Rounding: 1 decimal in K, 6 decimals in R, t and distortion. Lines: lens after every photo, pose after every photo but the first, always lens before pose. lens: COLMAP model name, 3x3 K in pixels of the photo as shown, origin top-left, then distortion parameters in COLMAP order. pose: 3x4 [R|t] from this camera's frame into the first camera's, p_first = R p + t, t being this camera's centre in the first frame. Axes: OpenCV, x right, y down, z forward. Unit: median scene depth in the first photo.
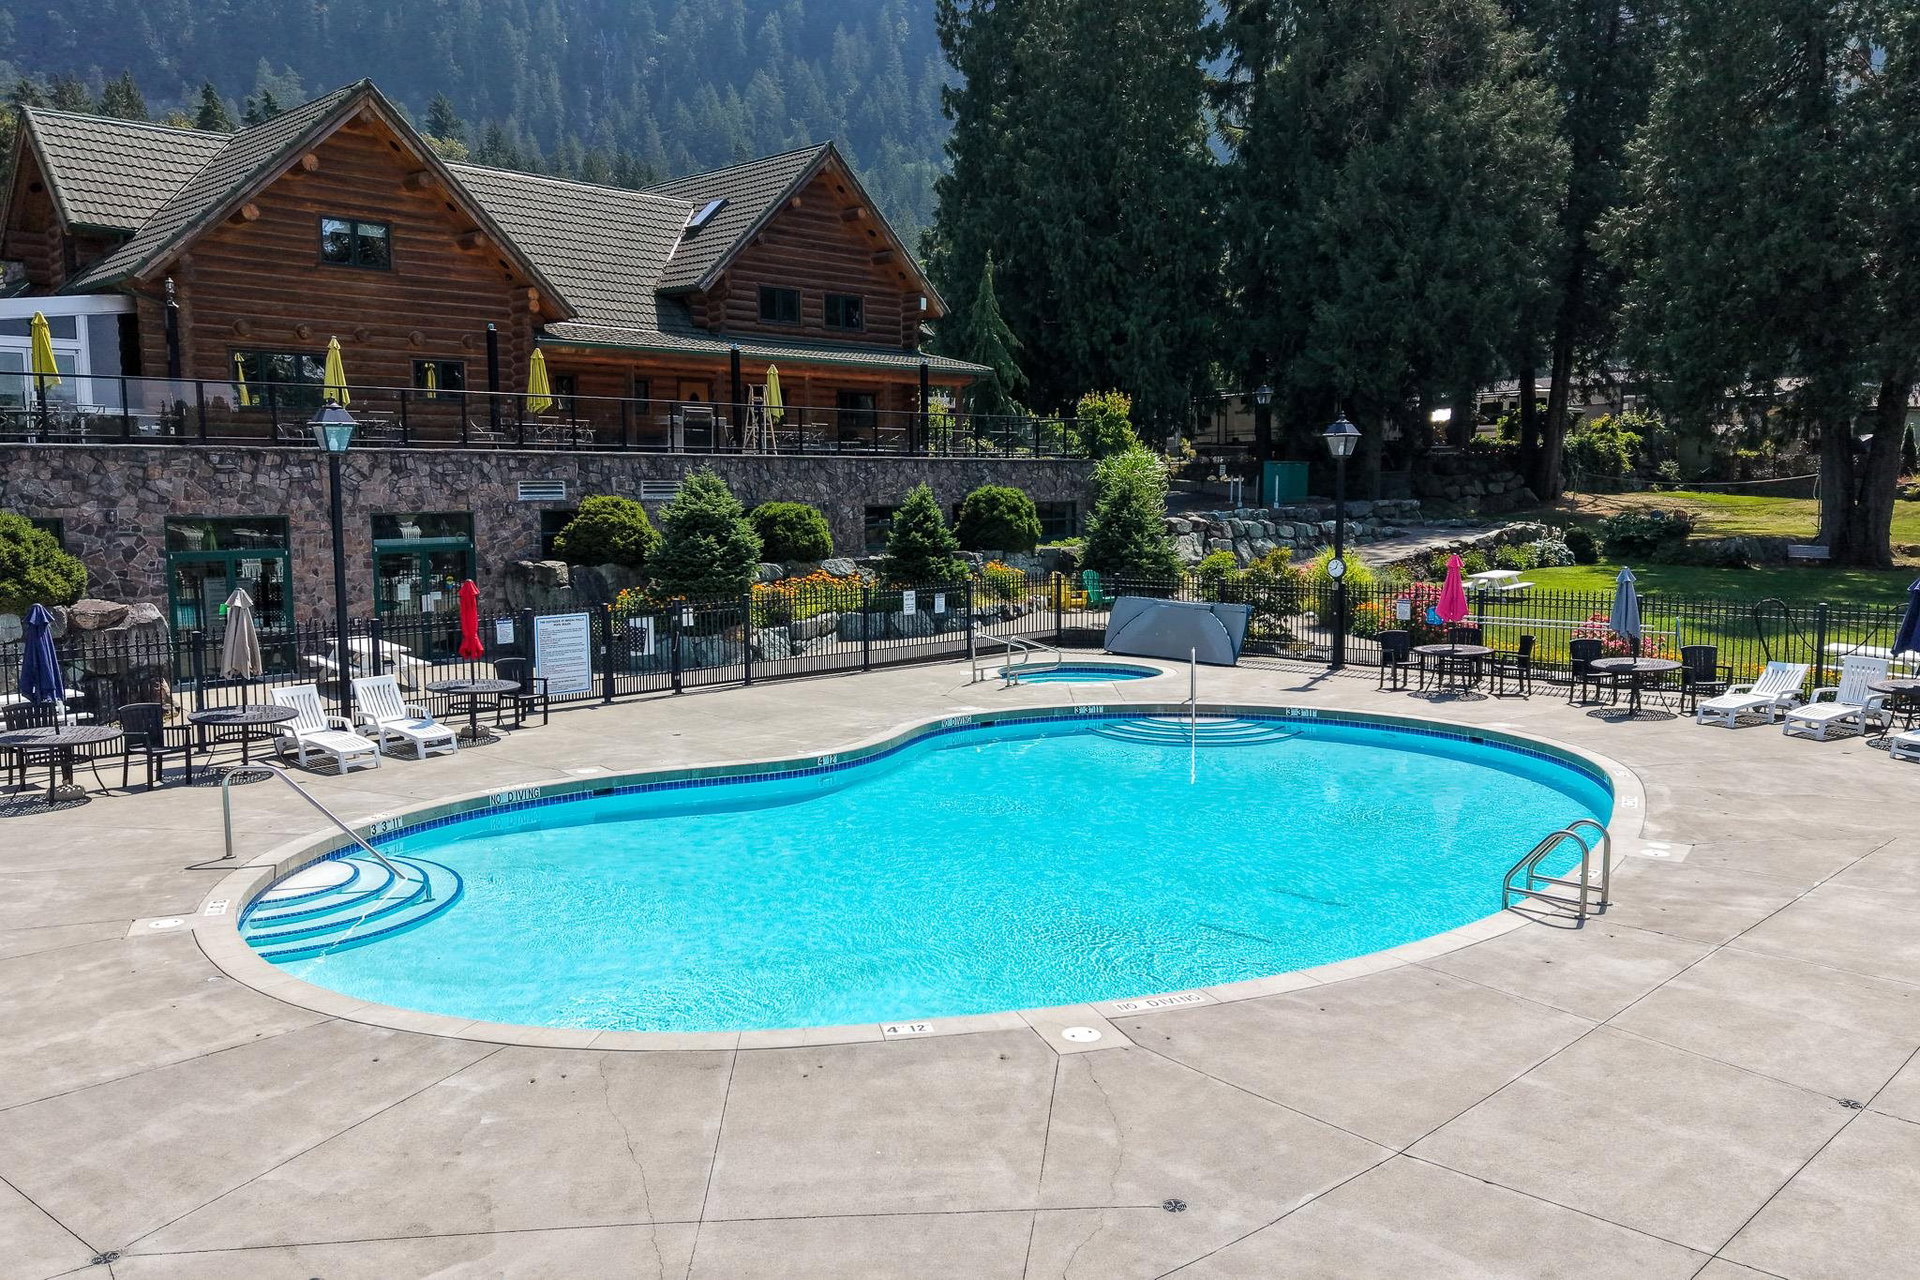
lens RADIAL K [[1513.7, 0, 960.0], [0, 1513.7, 640.0], [0, 0, 1]] dist [0.092160, -0.139332]
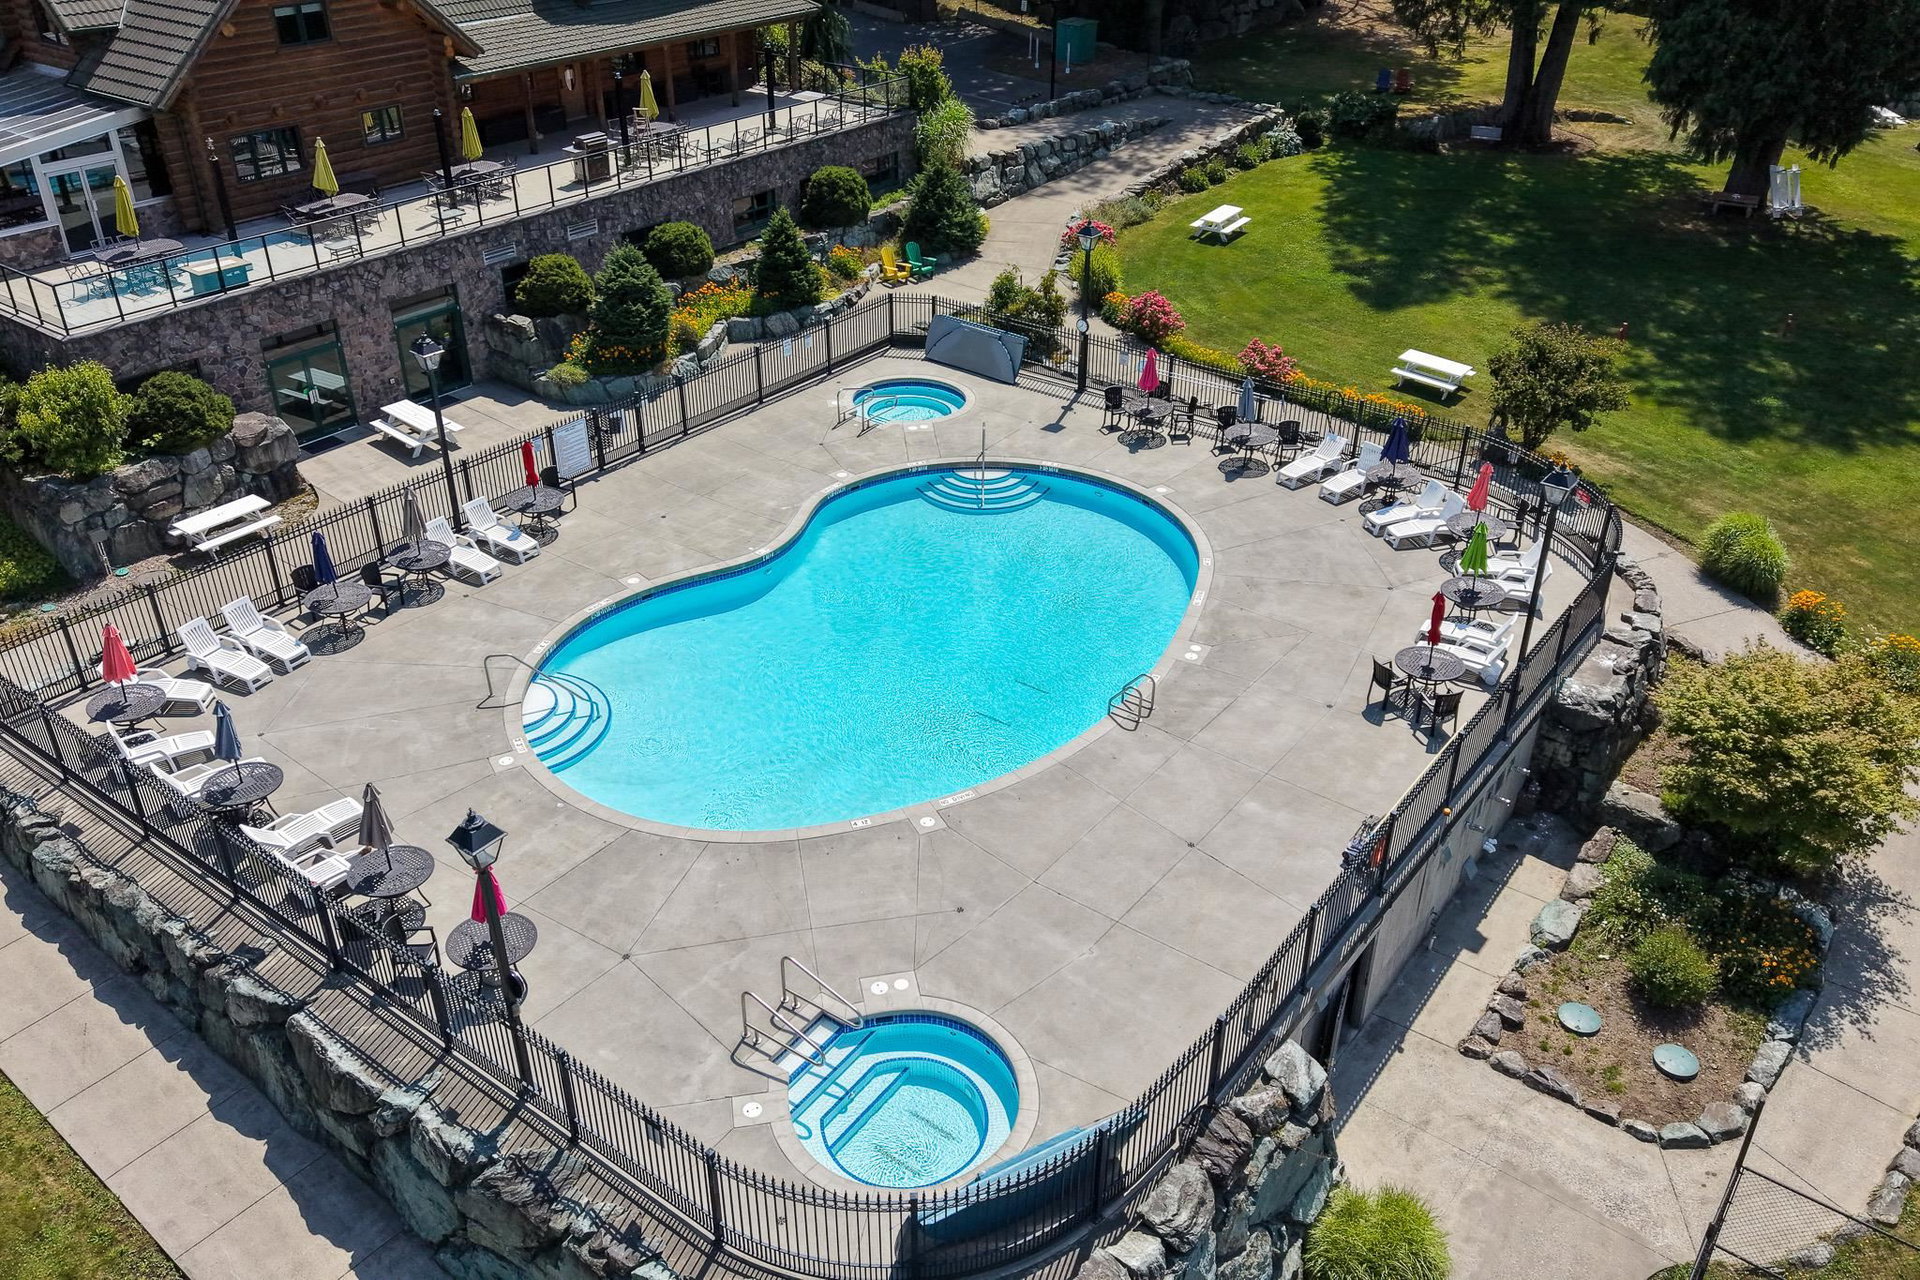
lens RADIAL K [[1513.7, 0, 960.0], [0, 1513.7, 640.0], [0, 0, 1]] dist [0.092160, -0.139332]
pose [[0.992370, -0.054184, 0.110748, -0.034205], [0.002168, 0.905786, 0.423730, -0.283402], [-0.123274, -0.420257, 0.898992, -0.305966]]
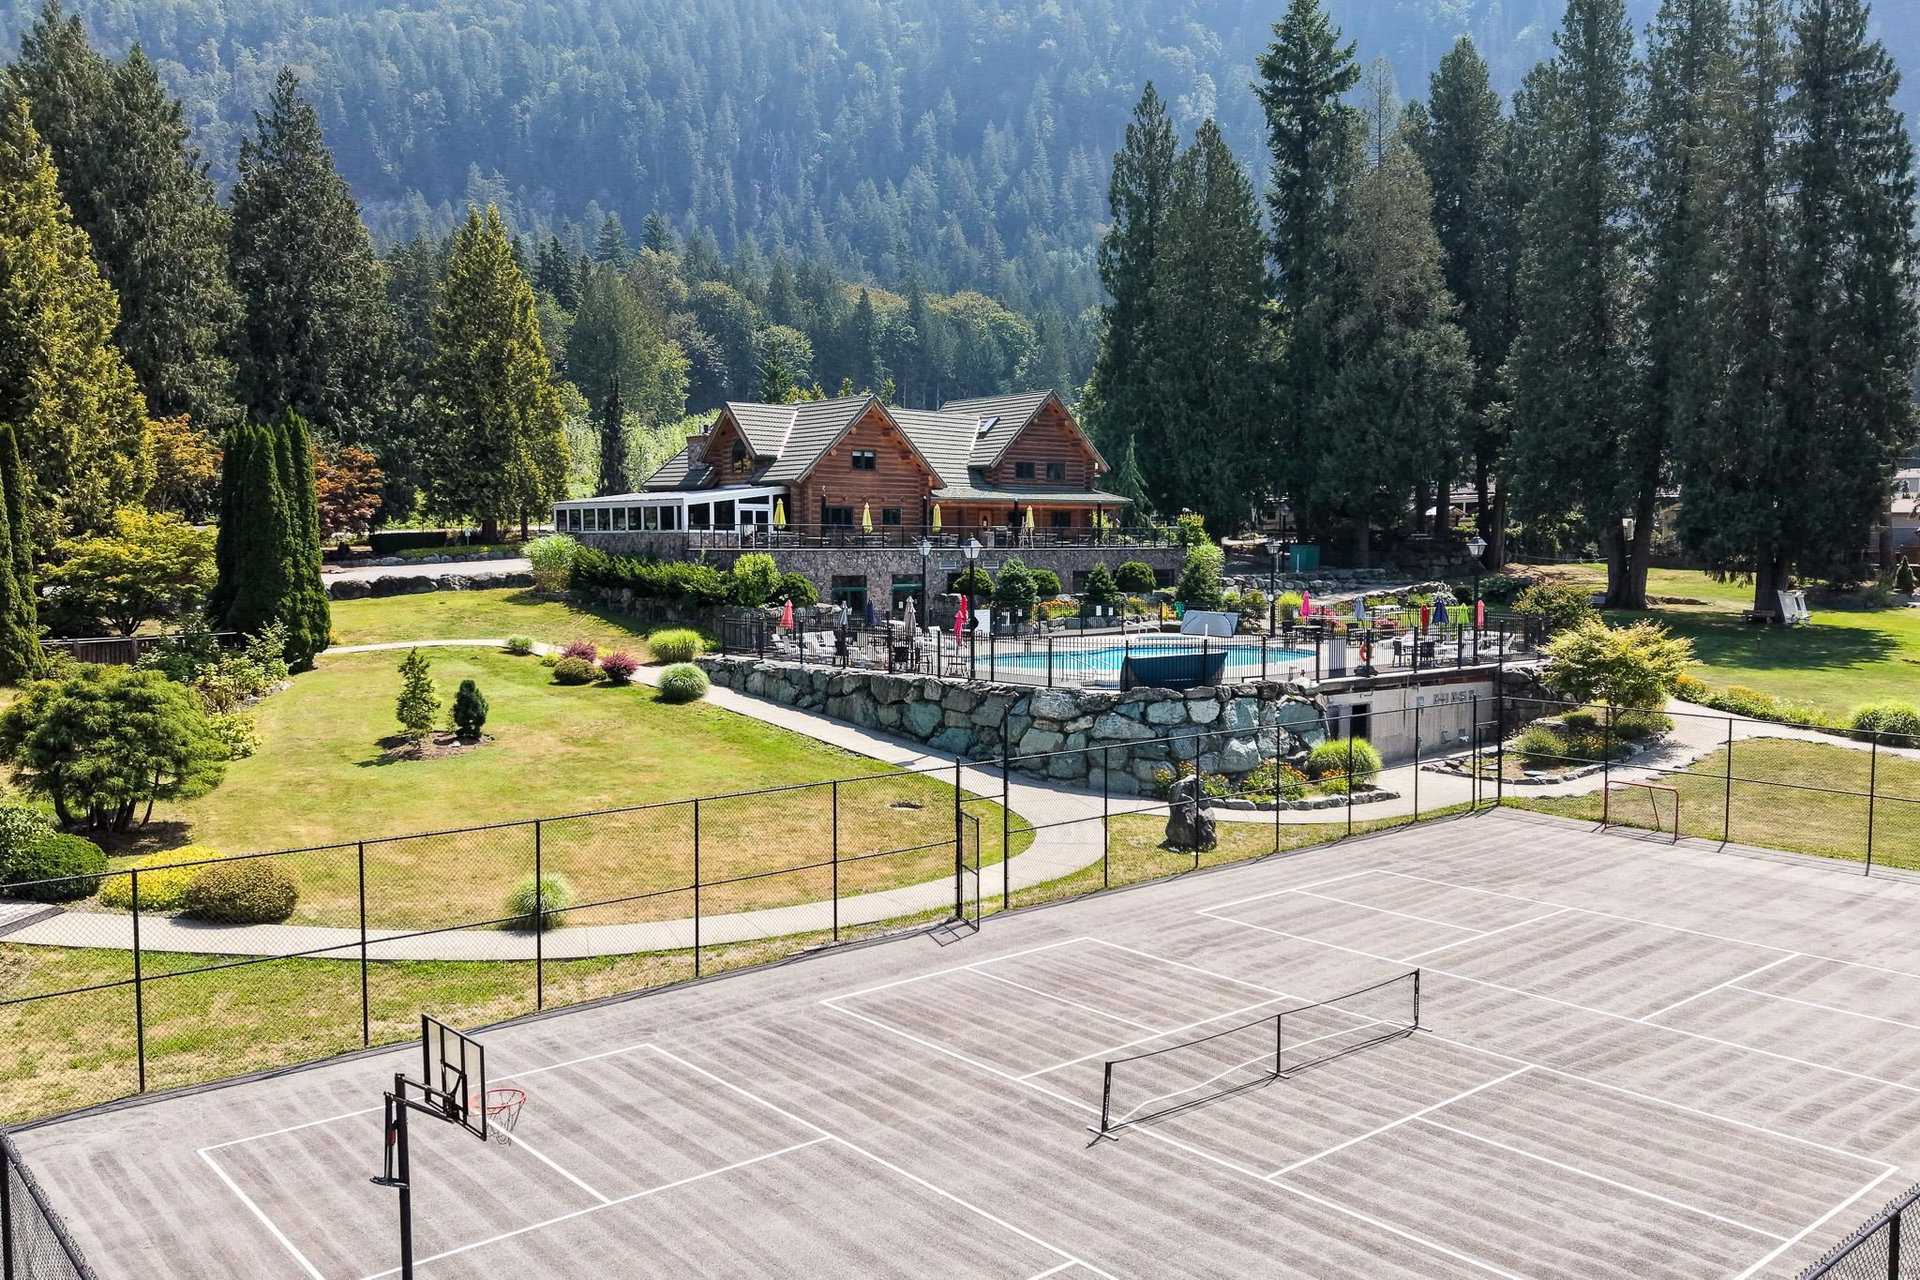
lens RADIAL K [[1534.6, 0, 957.2], [0, 1534.6, 630.7], [0, 0, 1]] dist [0.262791, -0.768228]
pose [[0.996239, 0.009925, -0.086074, -0.036064], [-0.013870, 0.998875, -0.045351, 0.095131], [0.085527, 0.046374, 0.995256, -1.155719]]
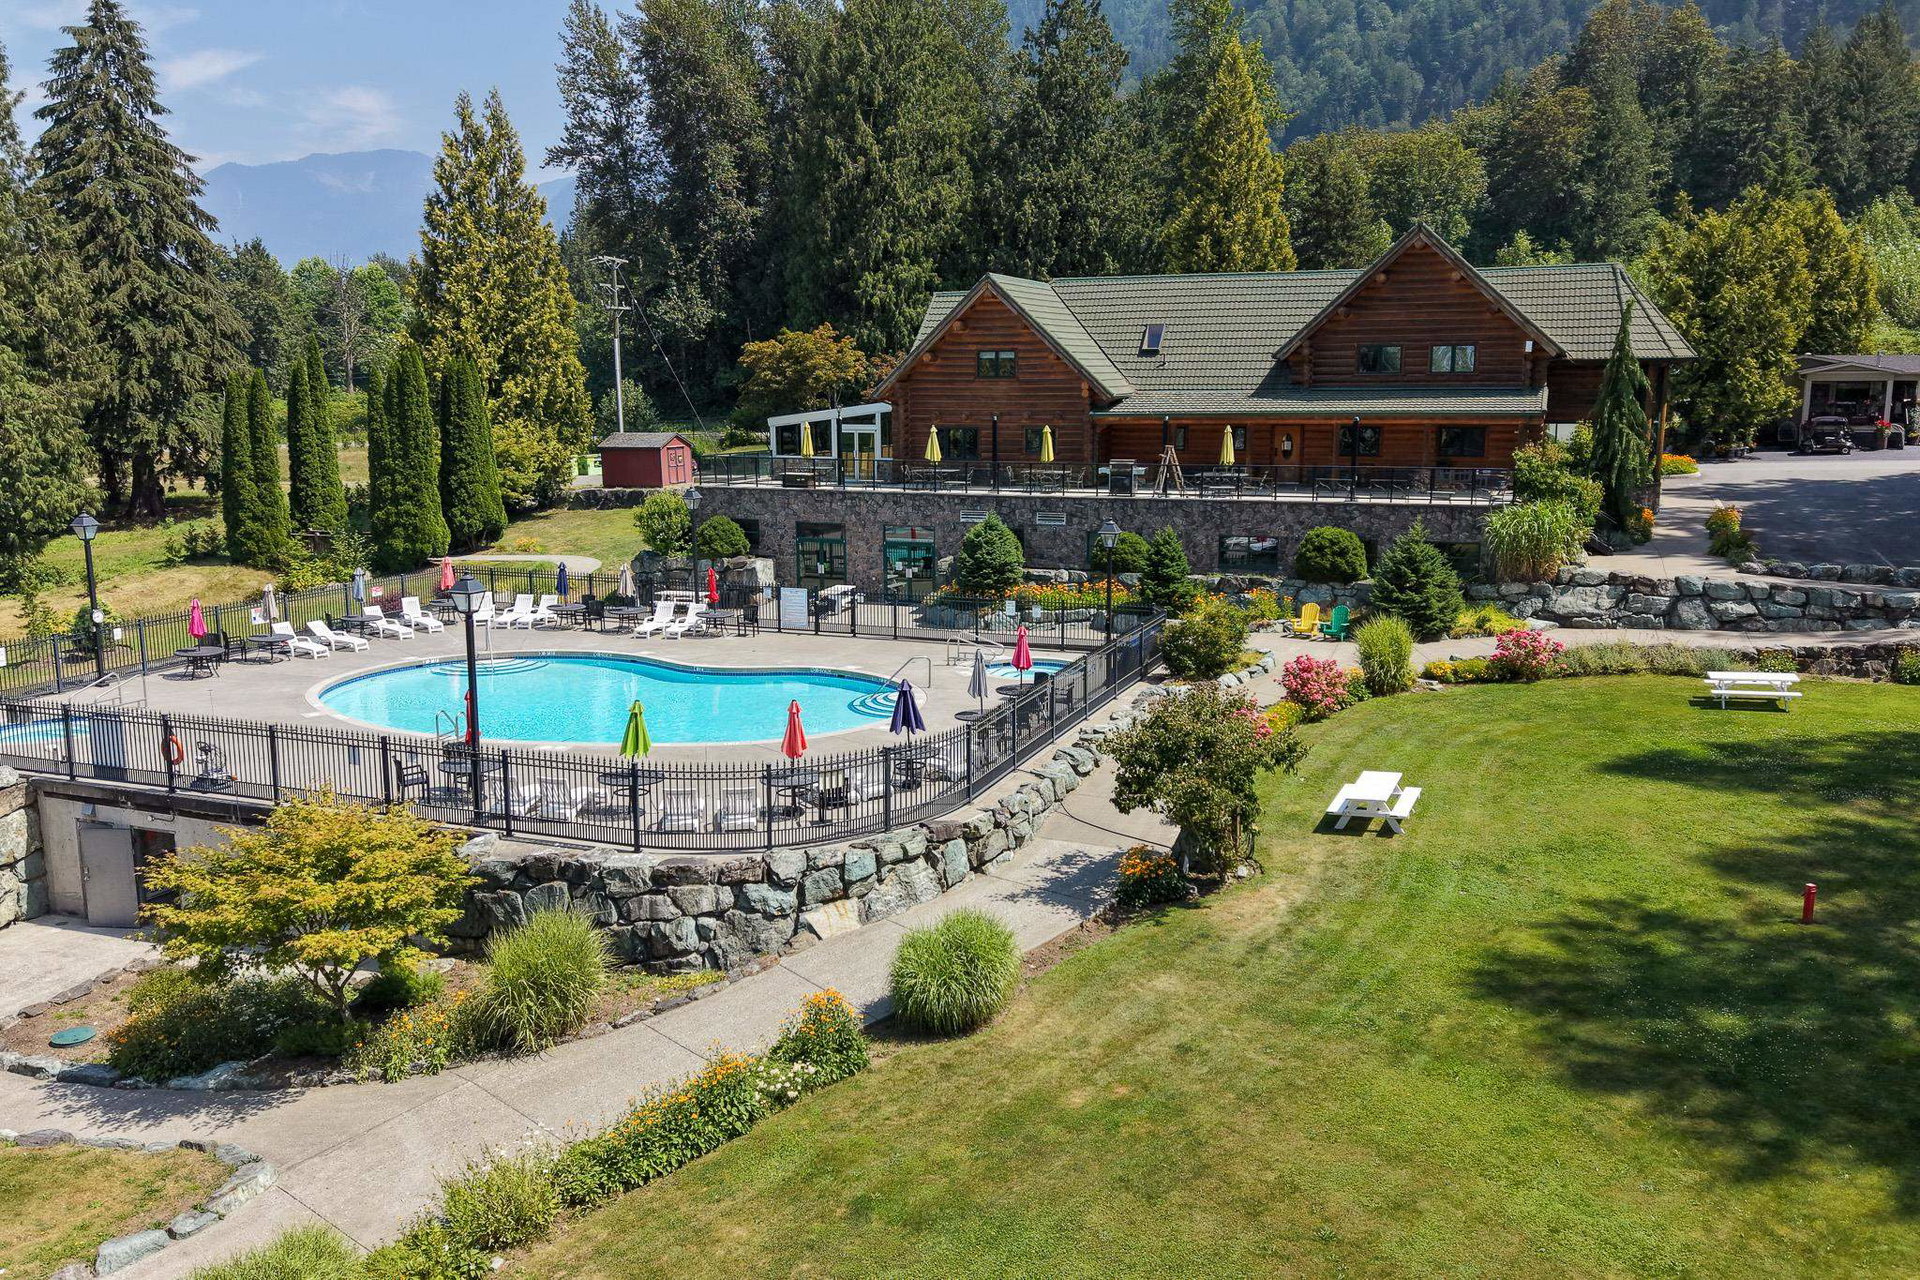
lens RADIAL K [[1513.7, 0, 960.0], [0, 1513.7, 640.0], [0, 0, 1]] dist [0.092160, -0.139332]
pose [[0.401499, 0.157223, -0.902263, 1.040377], [-0.096834, 0.986920, 0.128885, -0.143194], [0.910726, 0.035622, 0.411473, 0.221946]]
